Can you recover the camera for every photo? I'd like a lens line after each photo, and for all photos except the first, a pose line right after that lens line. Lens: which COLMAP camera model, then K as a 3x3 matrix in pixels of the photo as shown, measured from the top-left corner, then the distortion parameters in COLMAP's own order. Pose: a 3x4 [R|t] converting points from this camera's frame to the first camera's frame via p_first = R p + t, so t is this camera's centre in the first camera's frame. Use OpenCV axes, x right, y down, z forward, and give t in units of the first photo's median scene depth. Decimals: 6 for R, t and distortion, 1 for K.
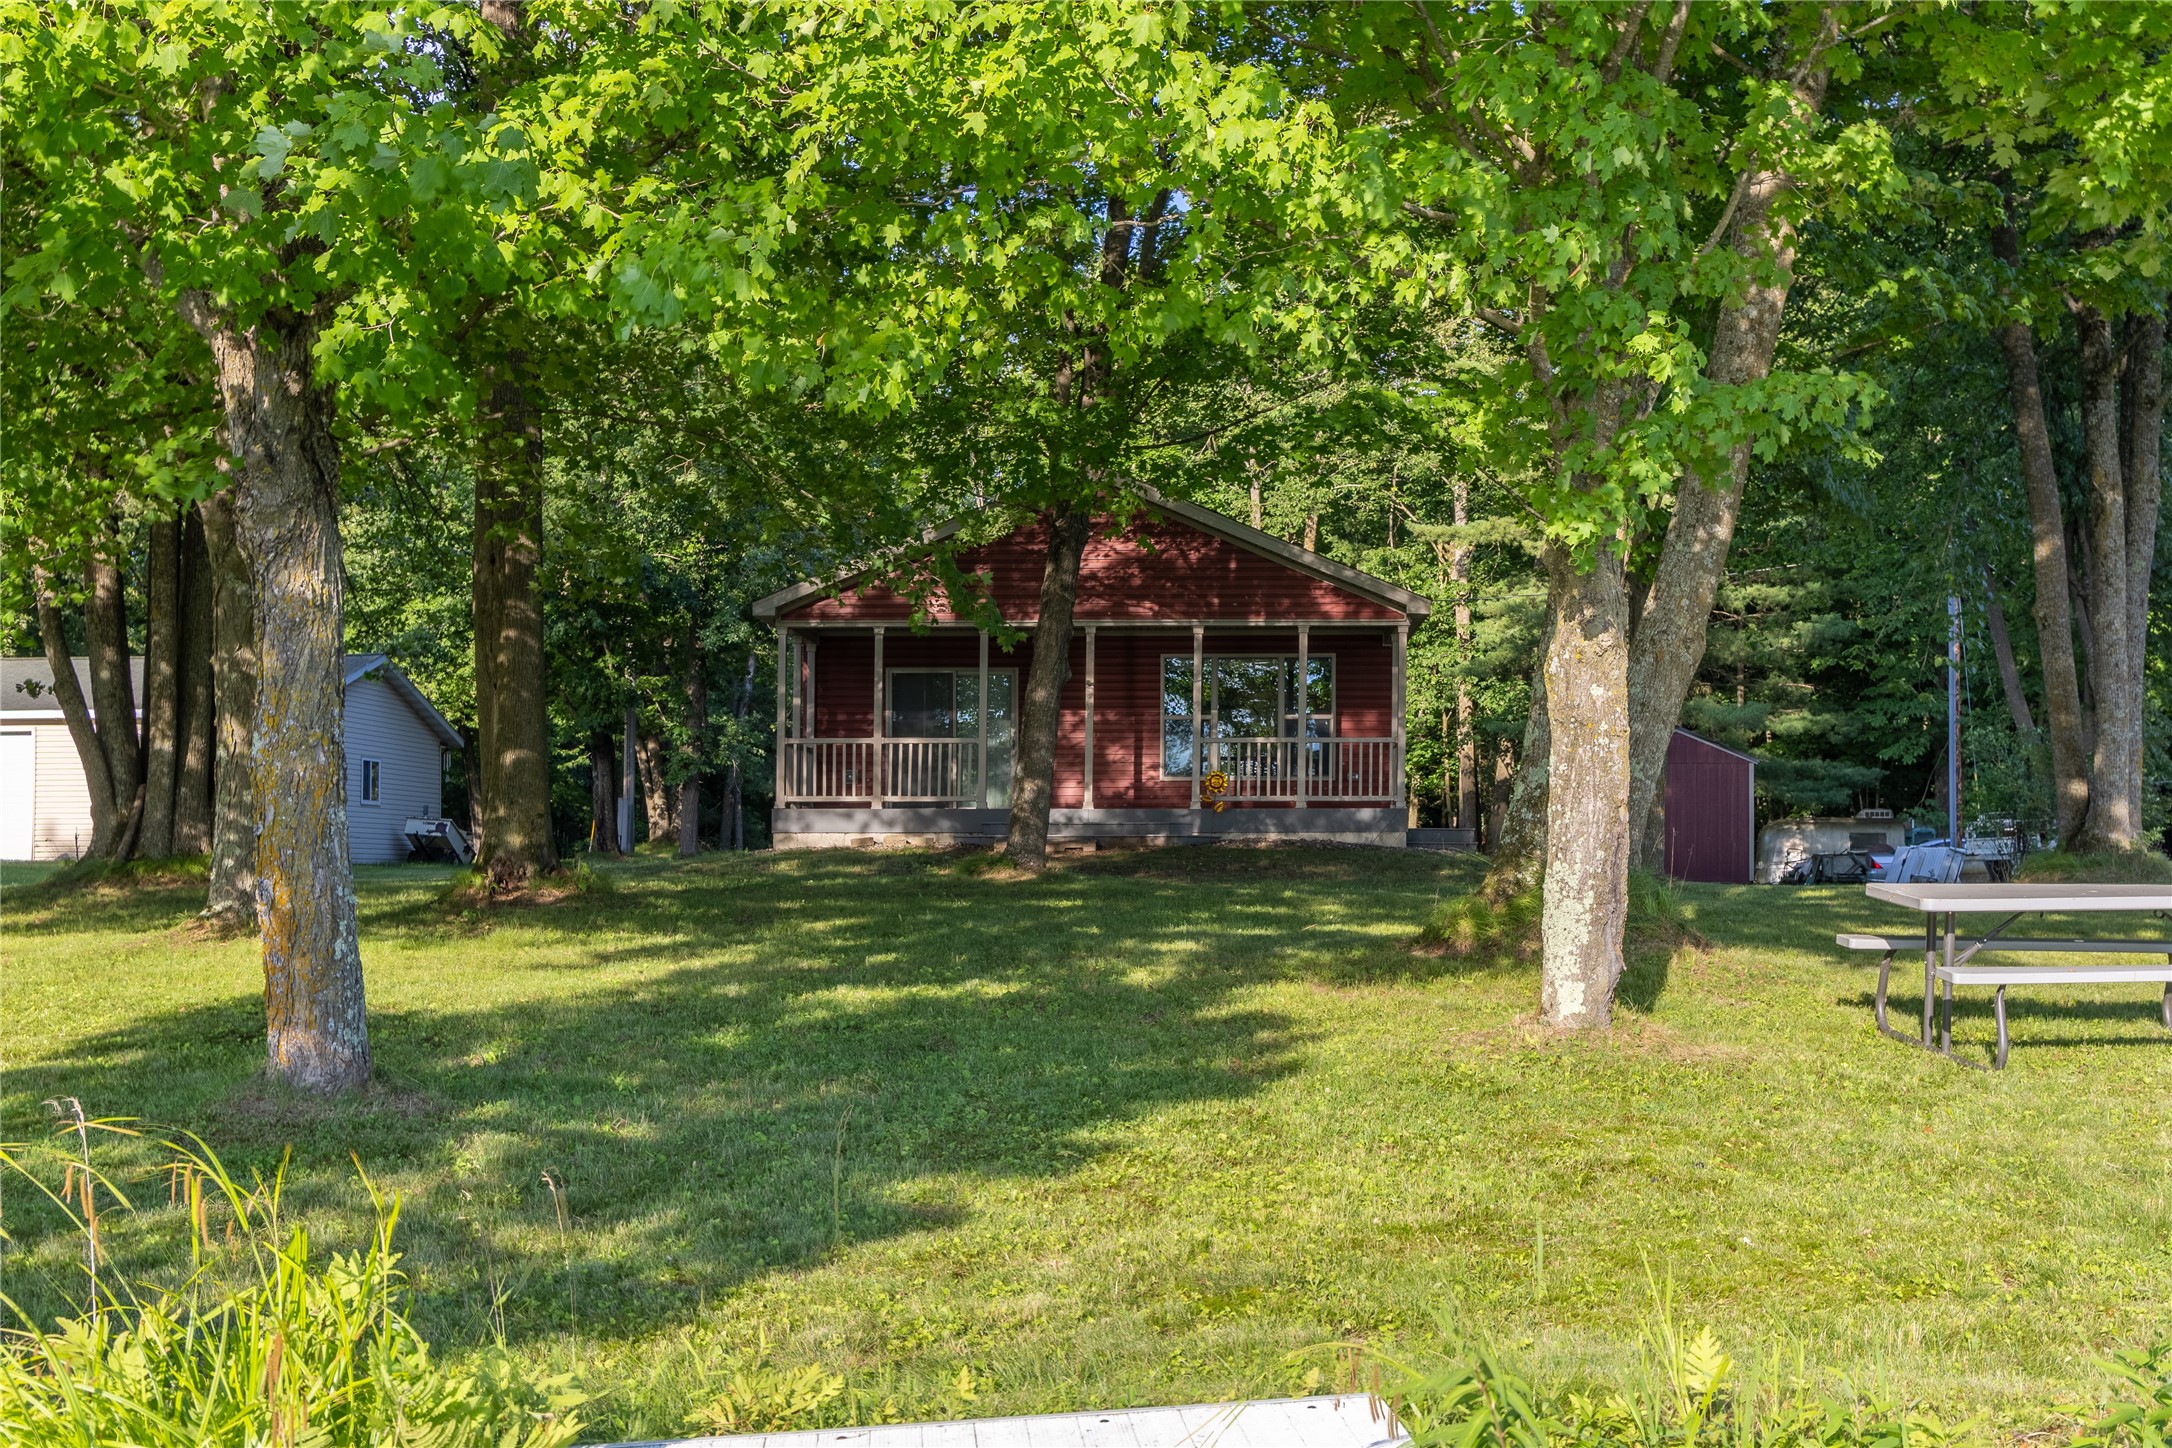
lens RADIAL K [[2588.2, 0, 1102.5], [0, 2588.2, 814.9], [0, 0, 1]] dist [-0.016998, 0.000000]
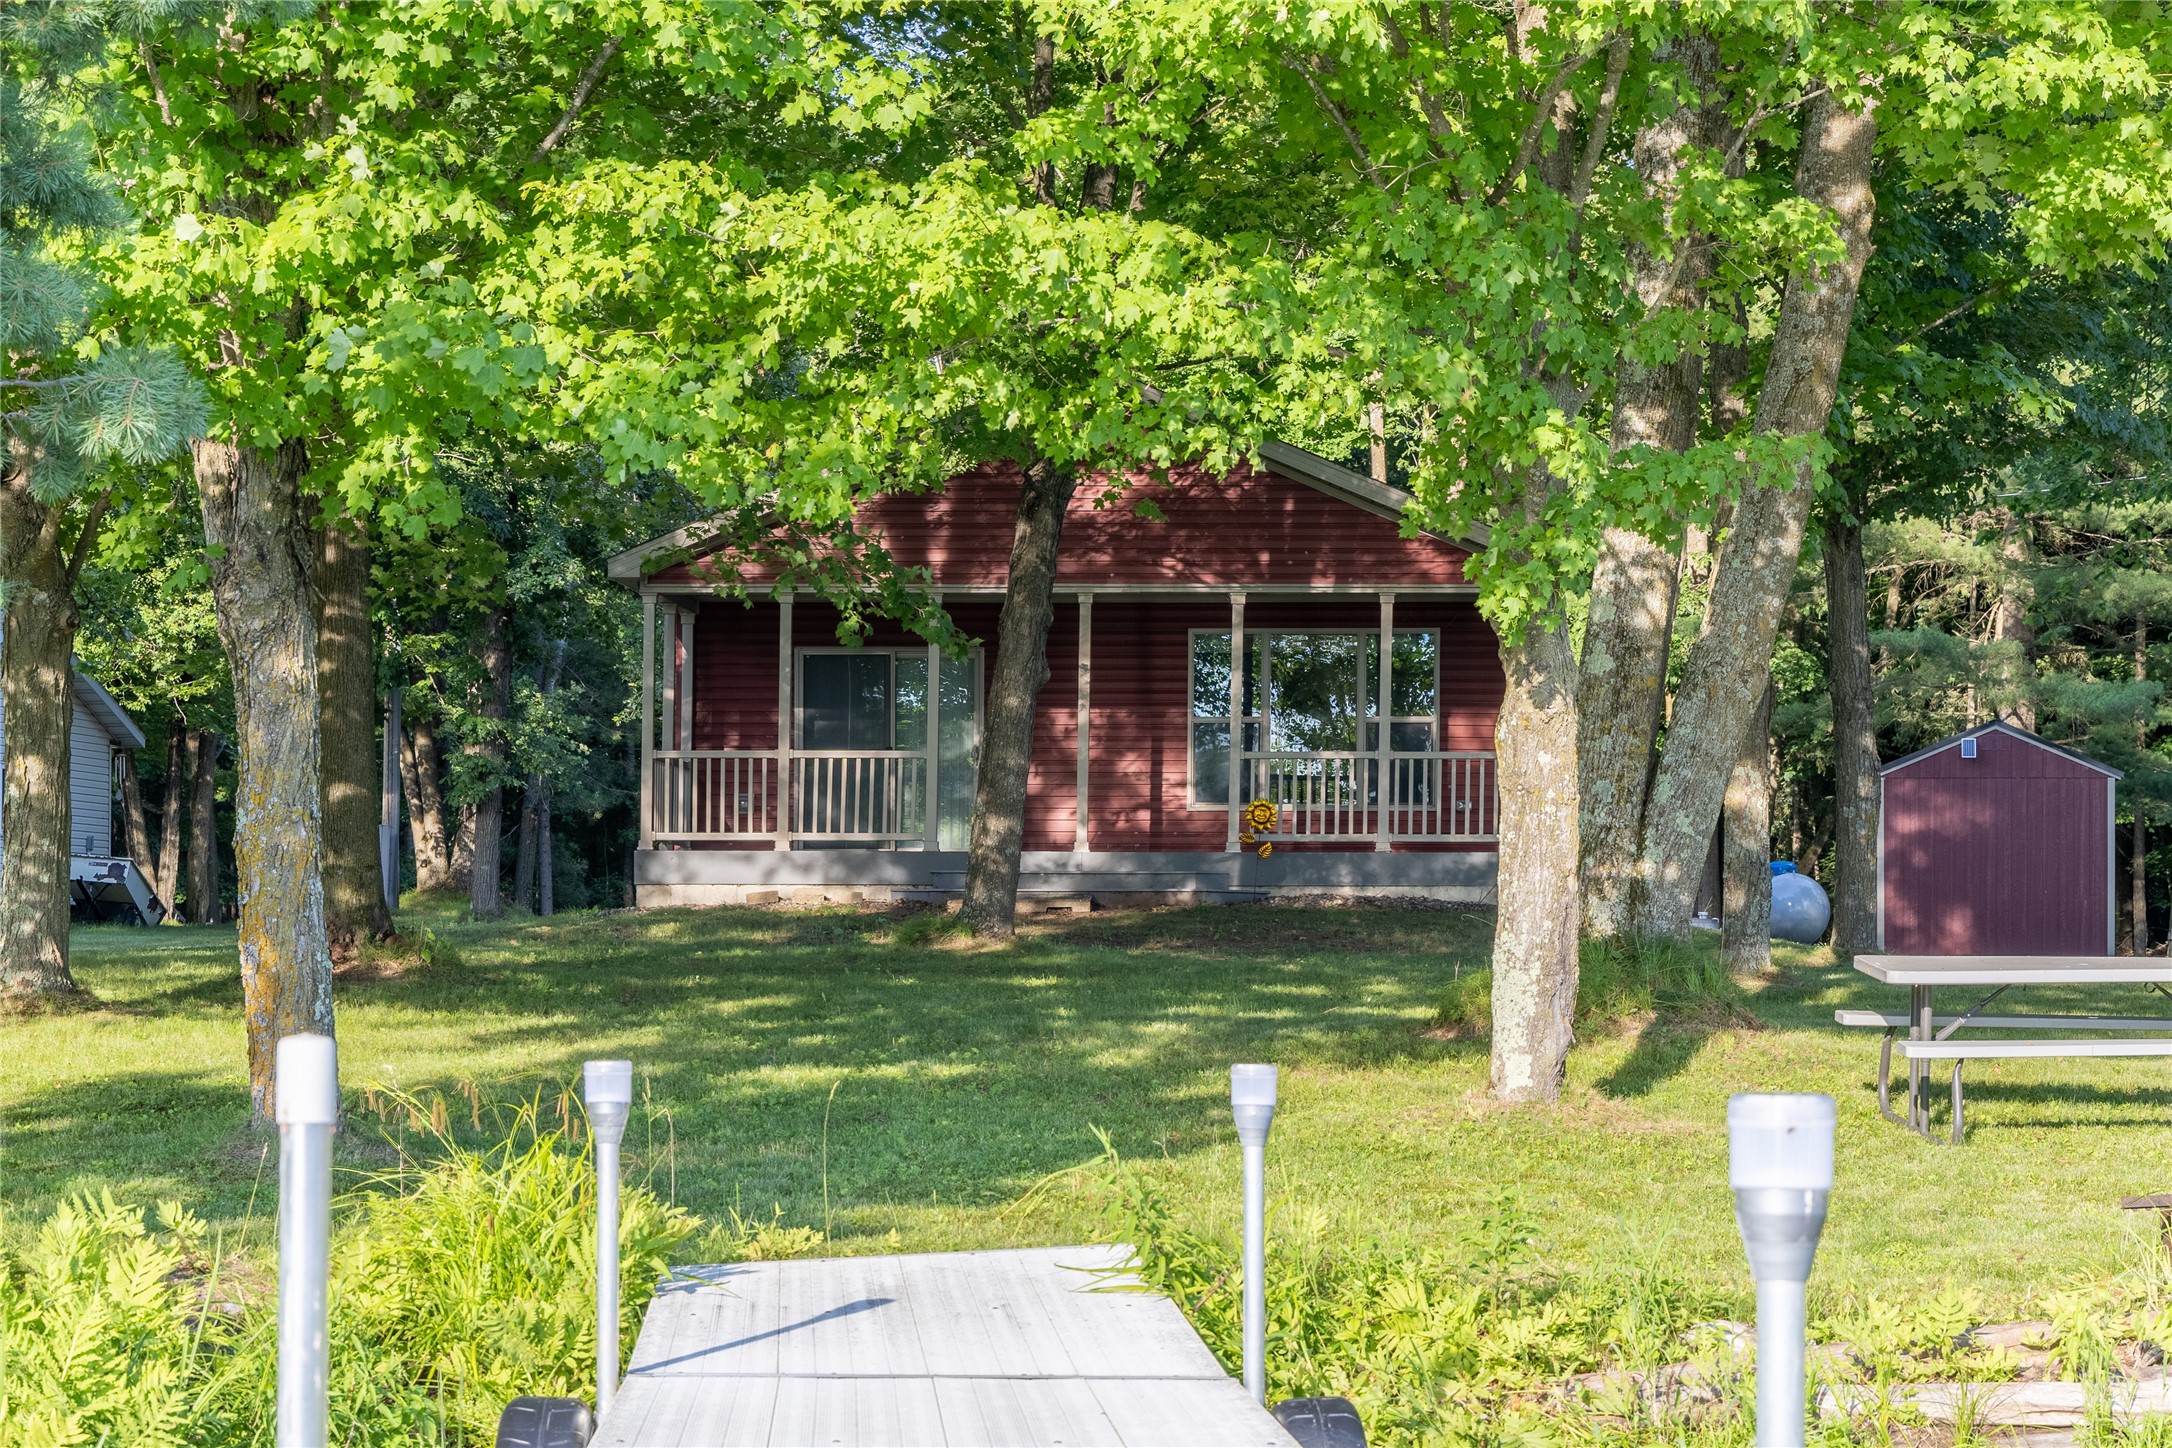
lens RADIAL K [[4526.0, 0, 1084.6], [0, 4526.0, 721.0], [0, 0, 1]] dist [-0.054457, 0.000000]
pose [[0.999883, 0.001985, -0.015157, 0.013932], [-0.002385, 0.999648, -0.026429, -0.005310], [0.015100, 0.026462, 0.999536, -0.237226]]
